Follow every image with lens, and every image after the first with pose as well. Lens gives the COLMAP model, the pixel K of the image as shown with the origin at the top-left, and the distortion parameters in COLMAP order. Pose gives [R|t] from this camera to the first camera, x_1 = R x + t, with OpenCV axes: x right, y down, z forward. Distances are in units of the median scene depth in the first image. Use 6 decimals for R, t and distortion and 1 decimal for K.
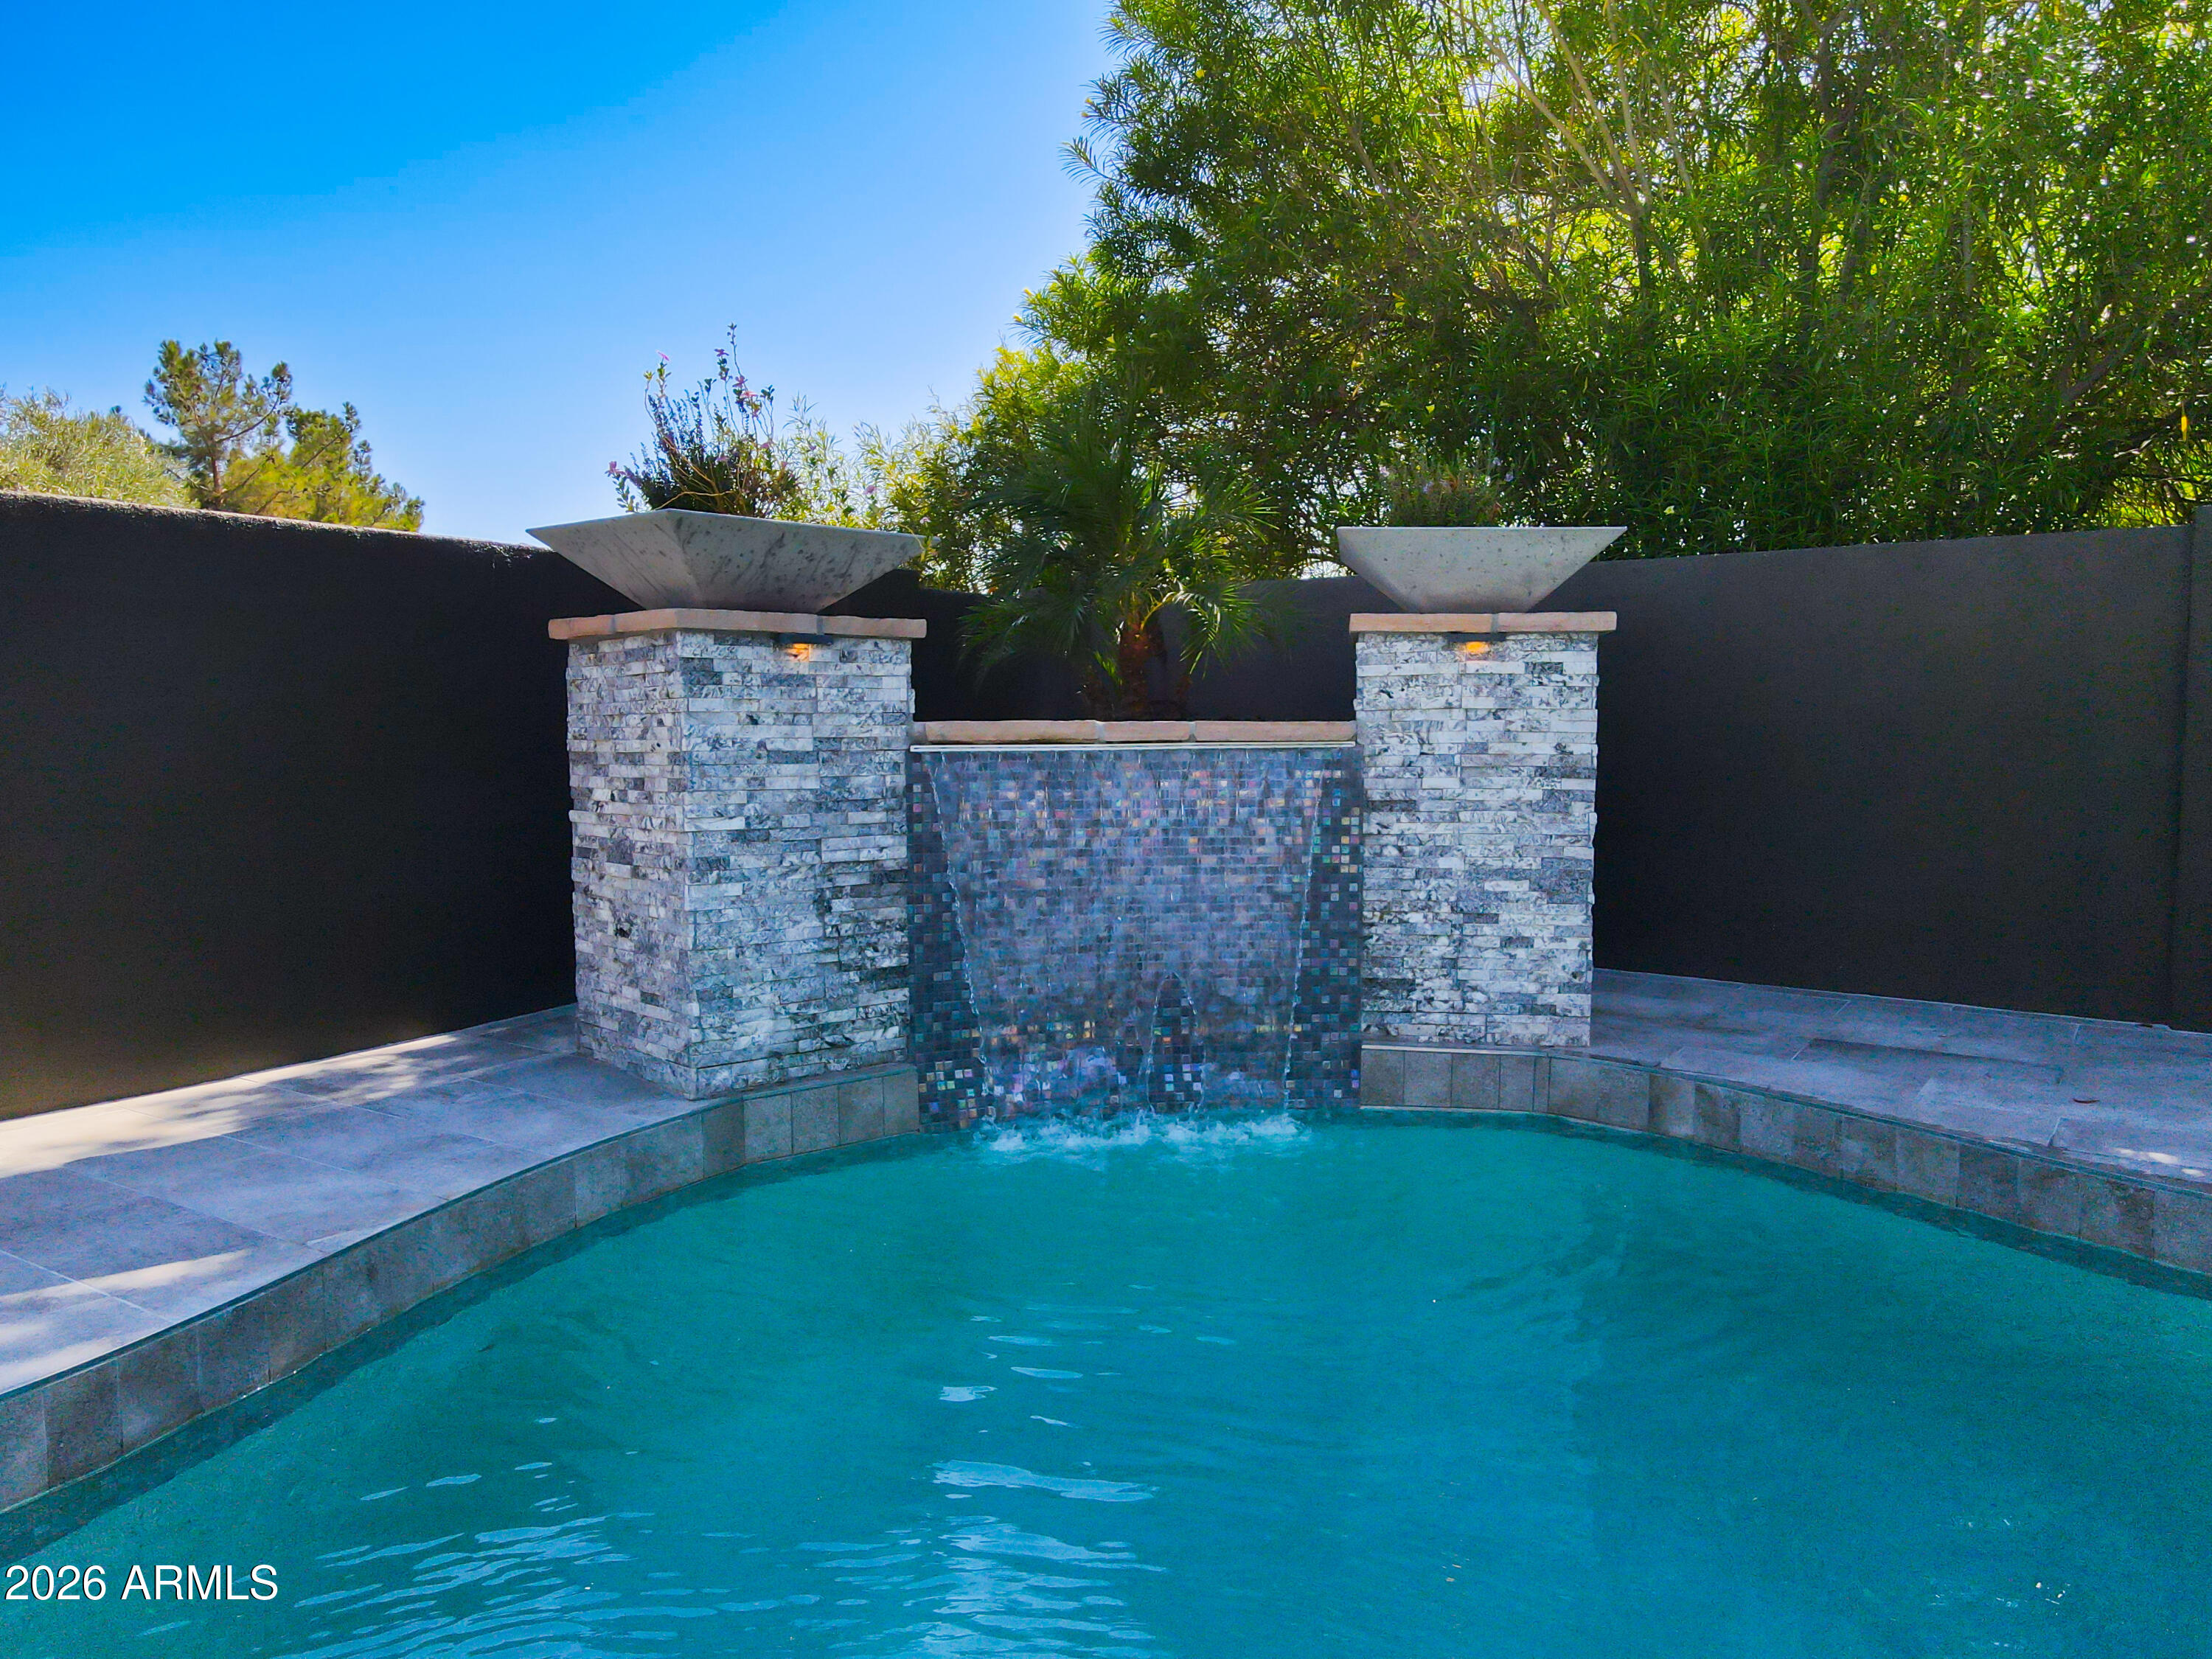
lens RADIAL K [[1628.5, 0, 1126.8], [0, 1628.5, 837.8], [0, 0, 1]] dist [0.009812, 0.005435]
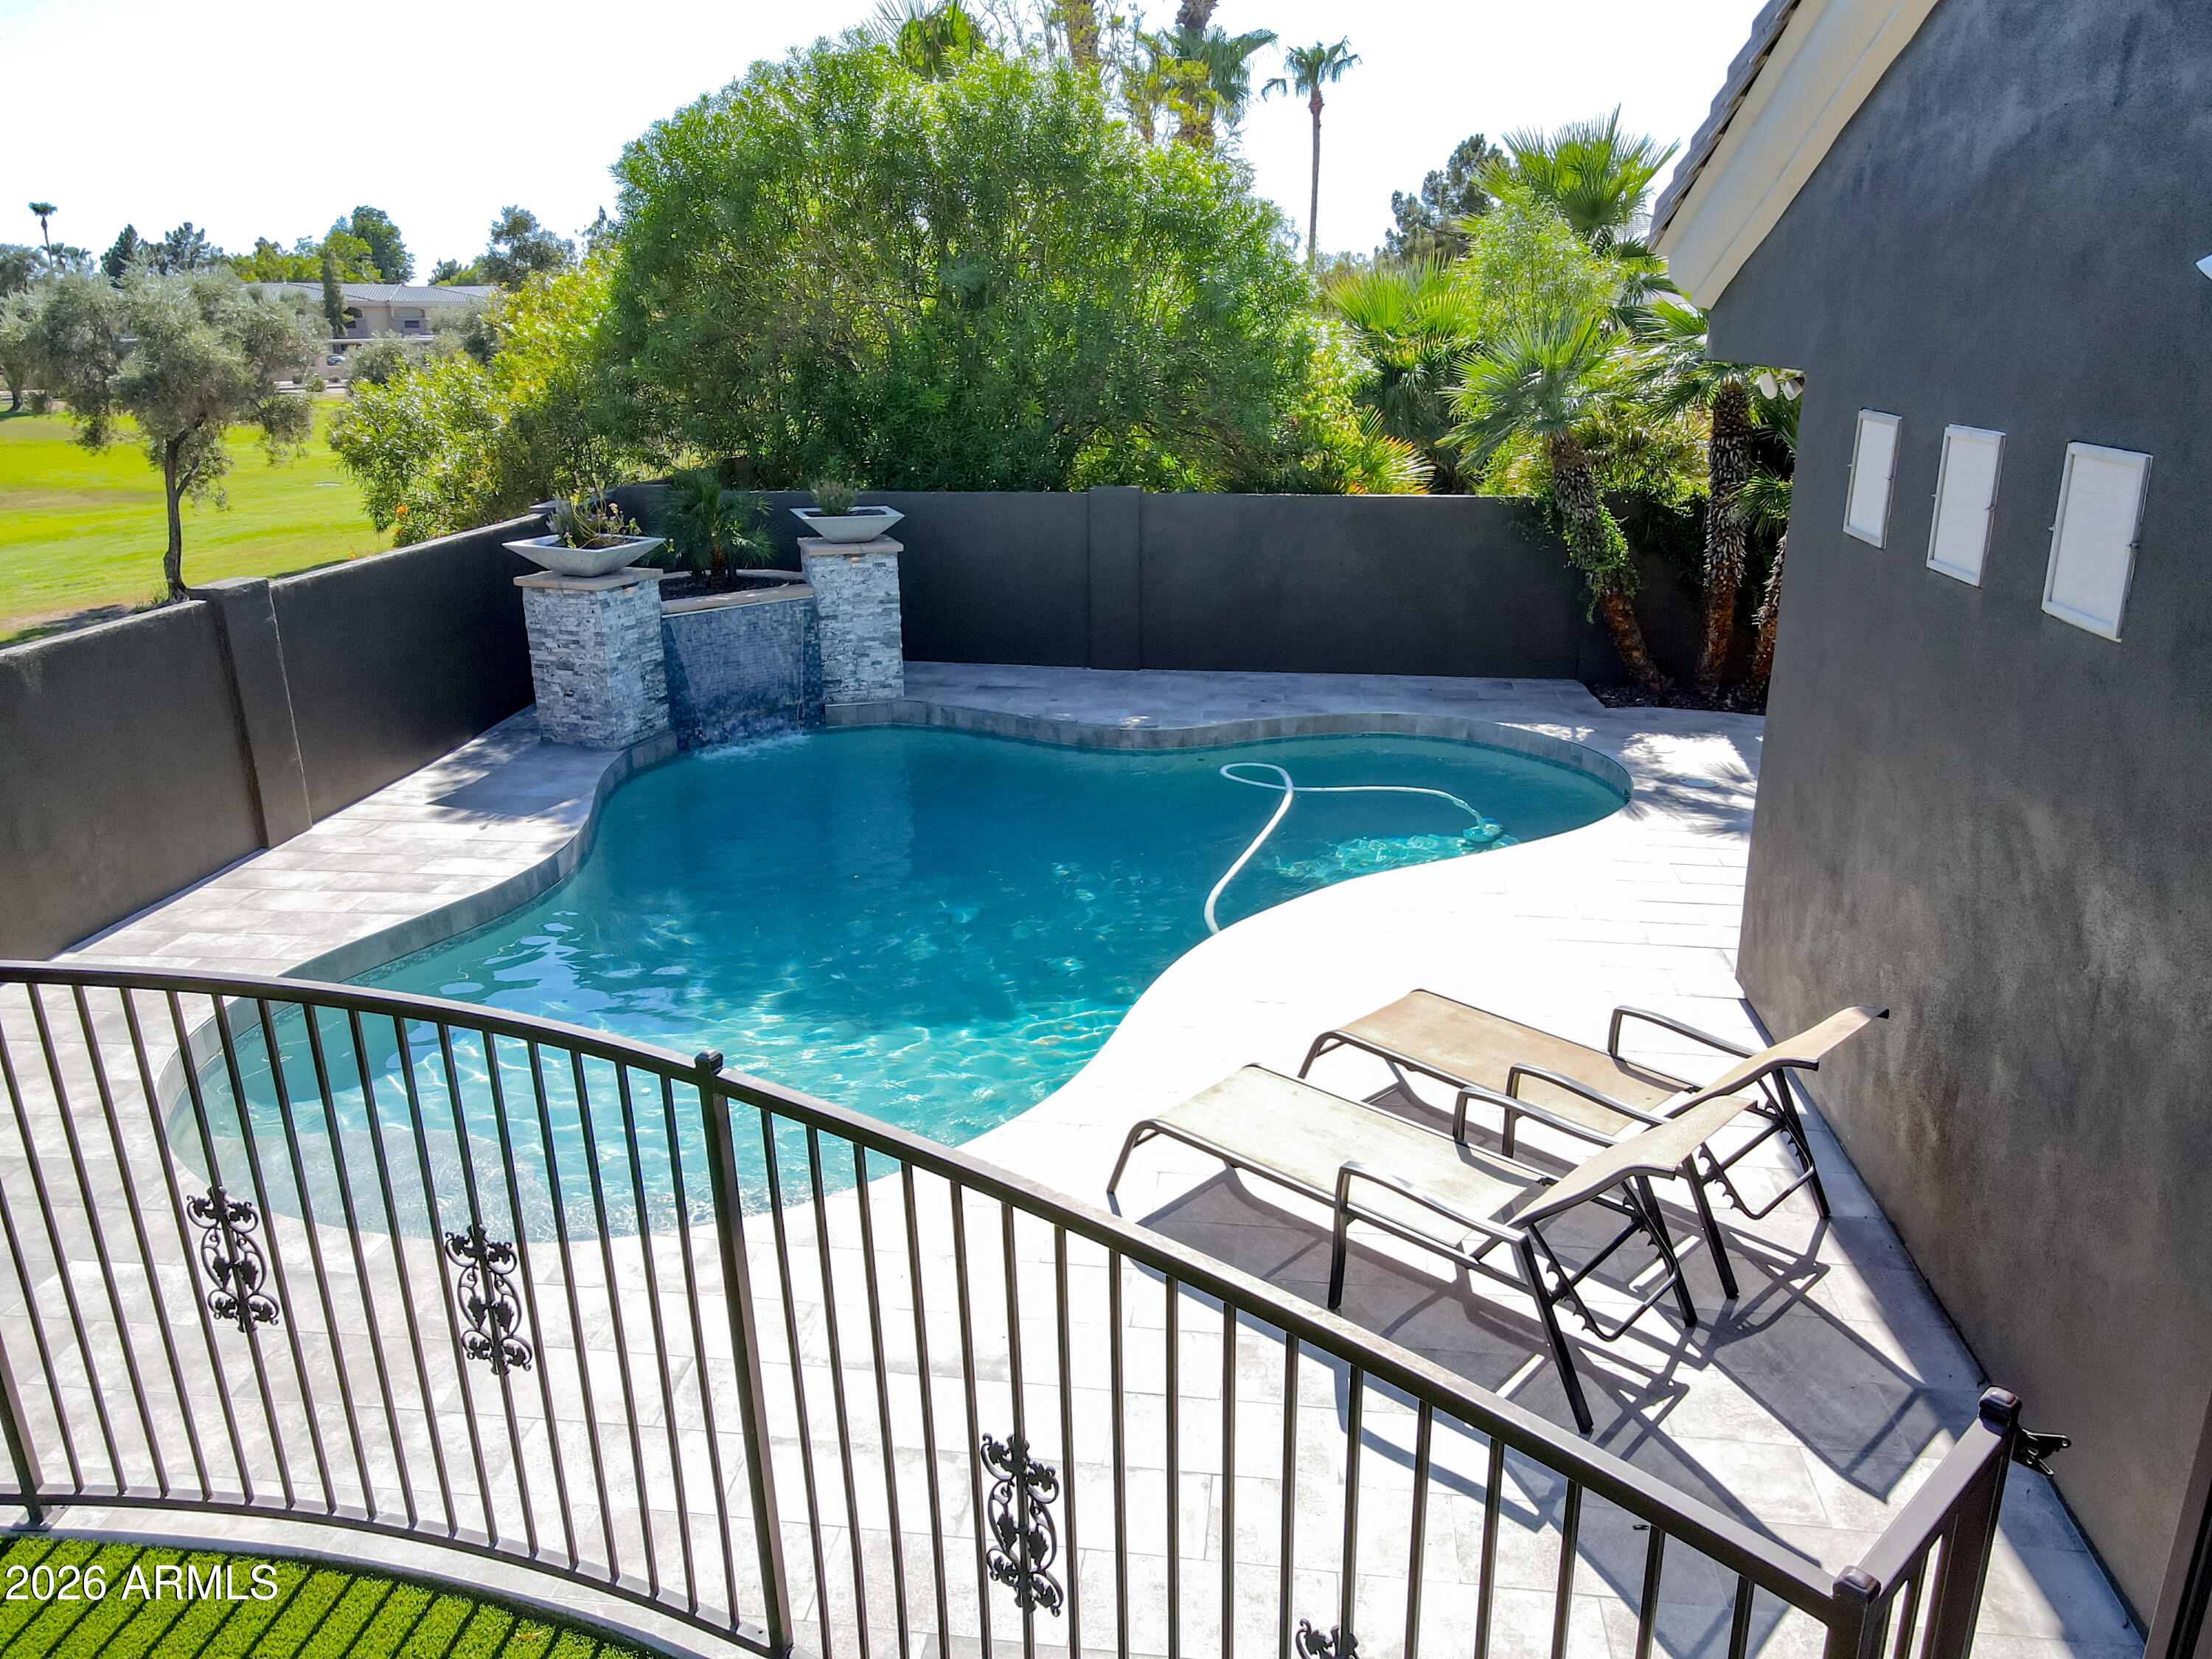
lens RADIAL K [[1628.5, 0, 1126.8], [0, 1628.5, 837.8], [0, 0, 1]] dist [0.009812, 0.005435]
pose [[0.892981, -0.142545, 0.426925, -0.627875], [0.036939, 0.968536, 0.246119, -0.325033], [-0.448575, -0.204009, 0.870150, -1.726373]]
